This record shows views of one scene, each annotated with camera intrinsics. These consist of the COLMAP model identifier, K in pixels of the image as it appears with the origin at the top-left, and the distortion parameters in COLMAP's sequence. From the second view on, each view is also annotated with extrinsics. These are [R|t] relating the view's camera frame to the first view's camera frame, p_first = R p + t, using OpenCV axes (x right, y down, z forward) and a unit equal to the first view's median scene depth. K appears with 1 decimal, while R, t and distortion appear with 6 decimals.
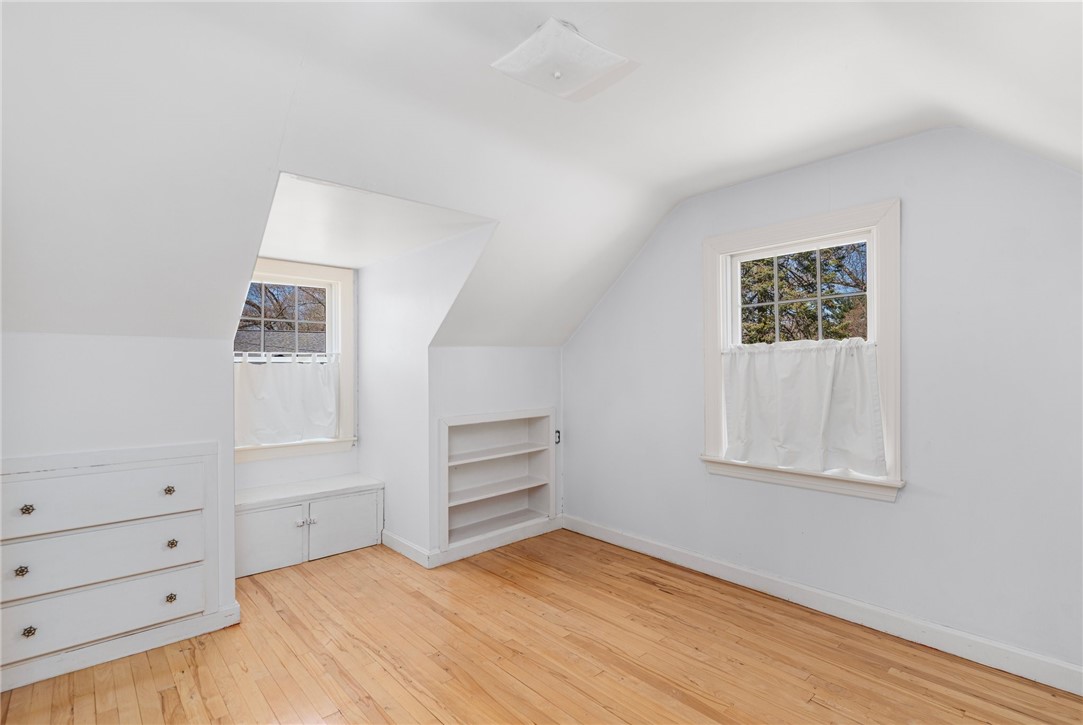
lens RADIAL K [[526.5, 0, 550.7], [0, 526.5, 361.7], [0, 0, 1]] dist [0.001224, -0.001043]
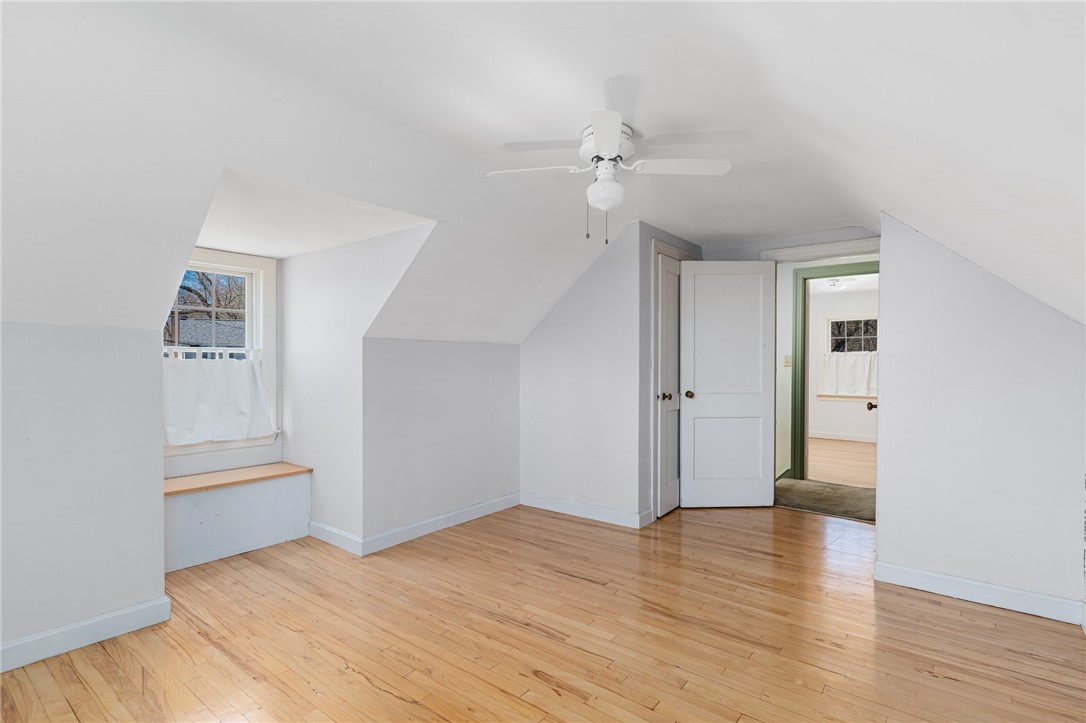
lens RADIAL K [[528.0, 0, 540.0], [0, 528.0, 361.1], [0, 0, 1]] dist [0.001224, -0.001043]
pose [[0.985698, 0.011050, 0.168159, -0.081051], [-0.012776, 0.999876, 0.009185, 0.000334], [-0.168037, -0.011202, 0.985717, -0.073752]]
